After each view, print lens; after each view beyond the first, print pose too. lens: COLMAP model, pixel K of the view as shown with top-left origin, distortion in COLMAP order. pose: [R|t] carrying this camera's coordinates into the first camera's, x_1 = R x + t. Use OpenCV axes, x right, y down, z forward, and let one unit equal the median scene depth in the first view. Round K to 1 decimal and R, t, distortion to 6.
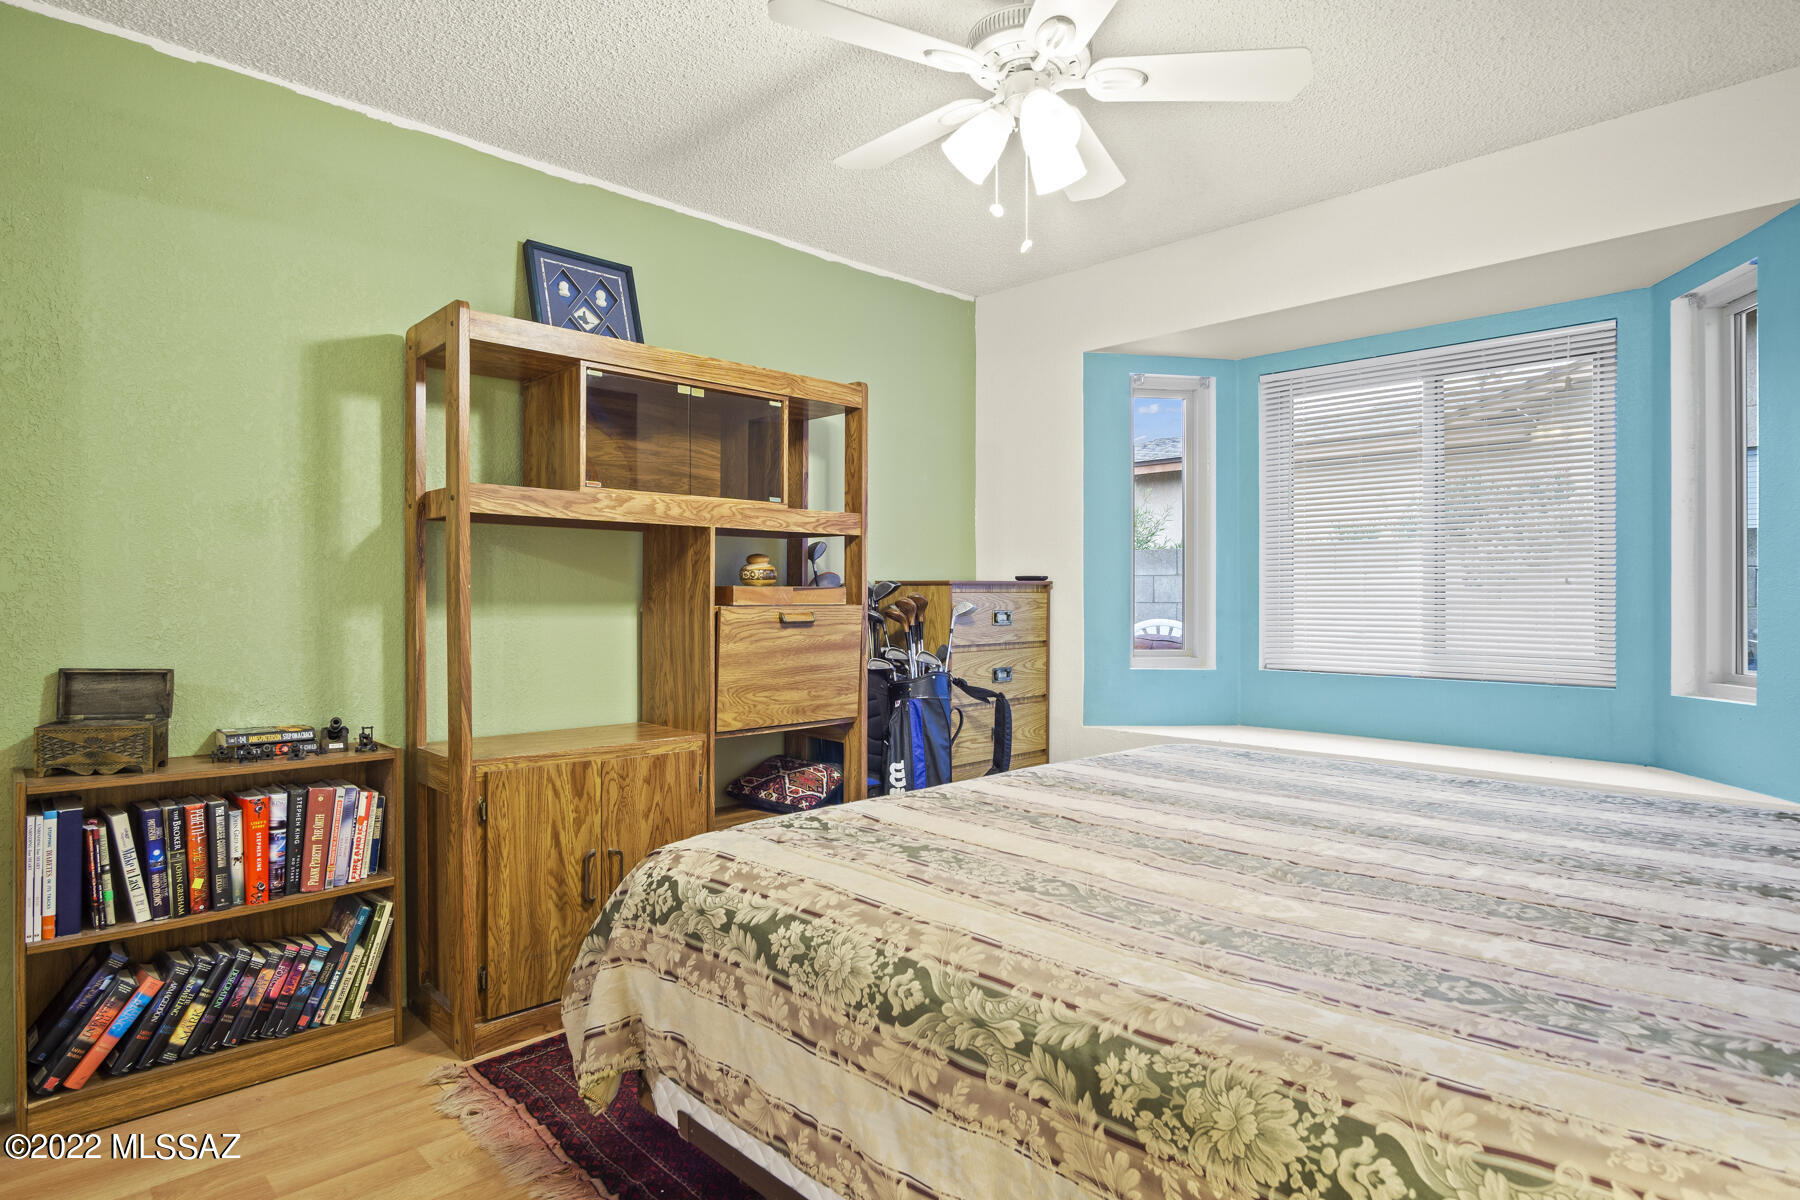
lens RADIAL K [[968.3, 0, 893.7], [0, 968.3, 600.3], [0, 0, 1]] dist [-0.038084, 0.009752]
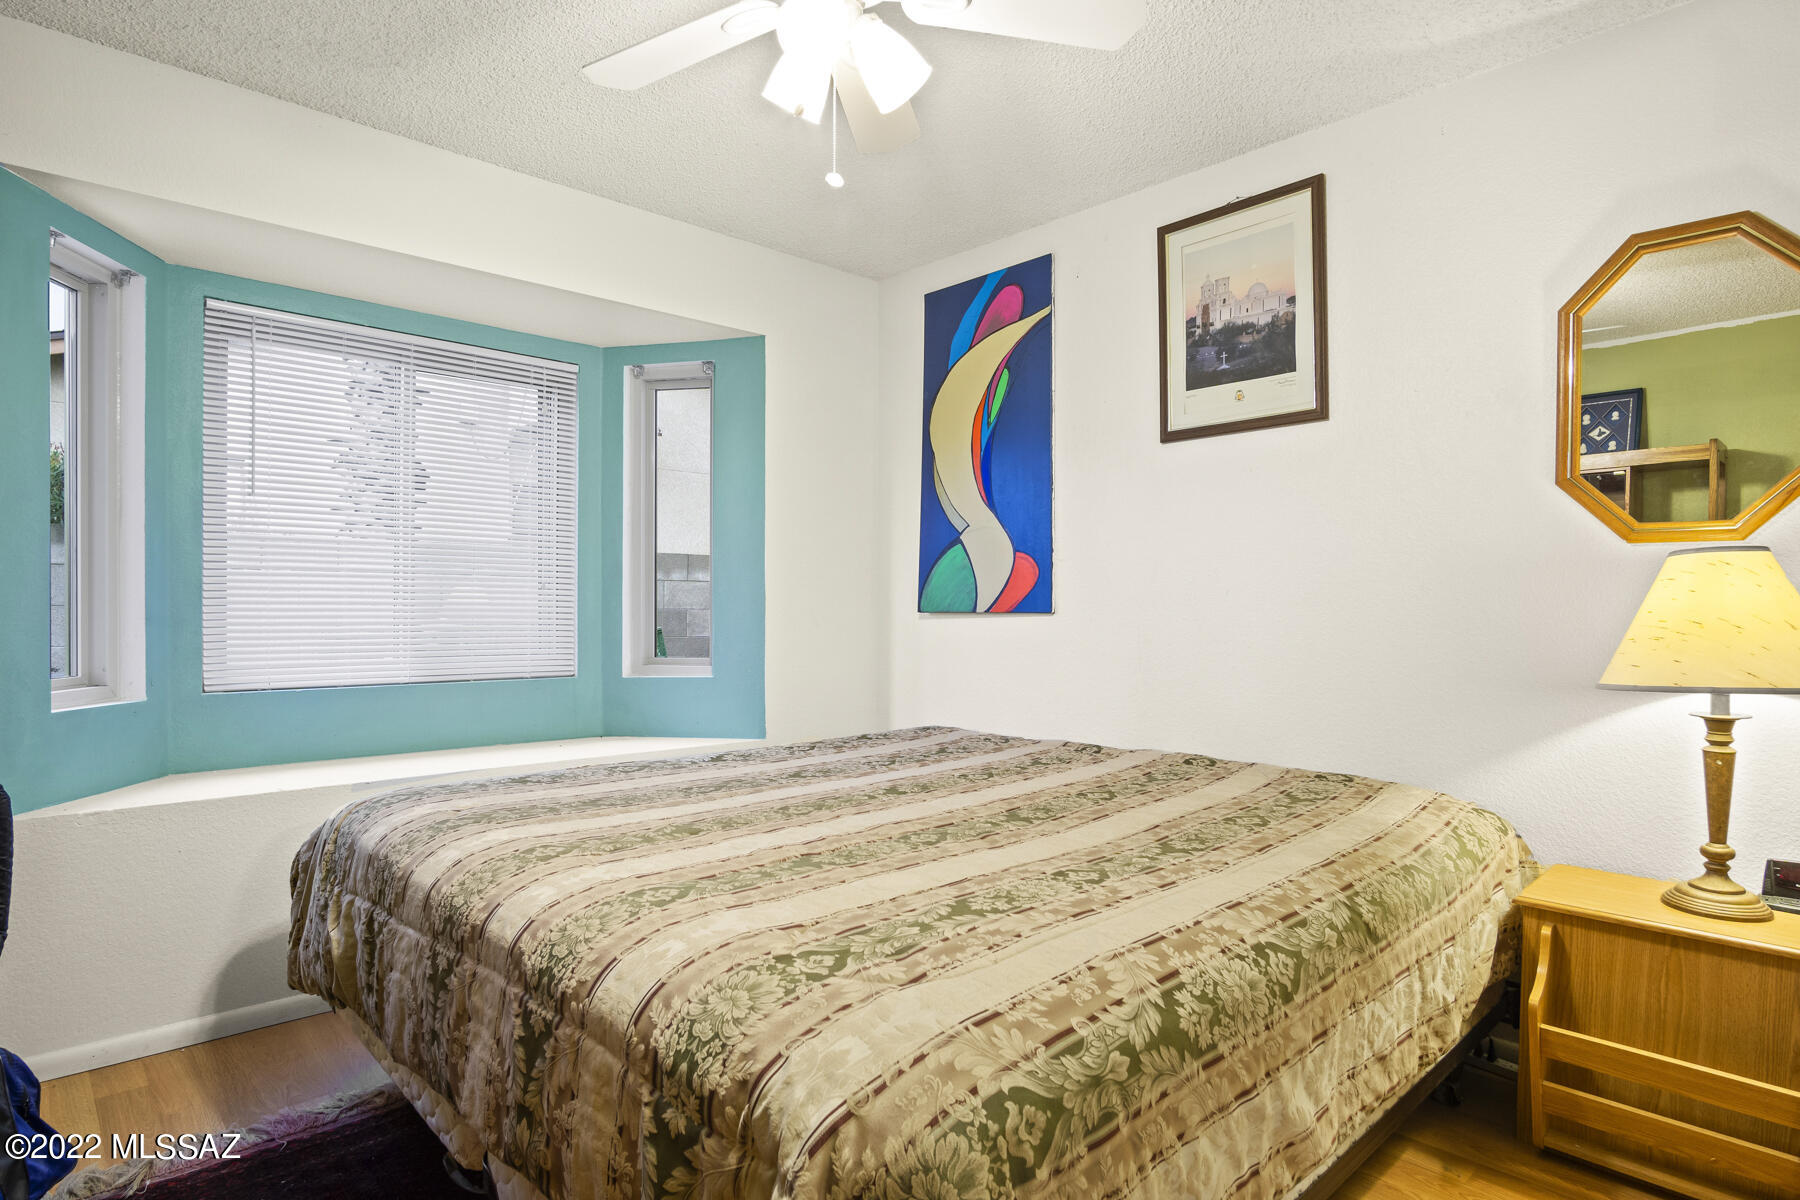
lens RADIAL K [[968.3, 0, 894.2], [0, 968.3, 605.1], [0, 0, 1]] dist [-0.038084, 0.009752]
pose [[0.022627, -0.002902, 0.999740, -0.871640], [-0.001751, 0.999994, 0.002942, -0.001024], [-0.999742, -0.001817, 0.022621, 1.149765]]
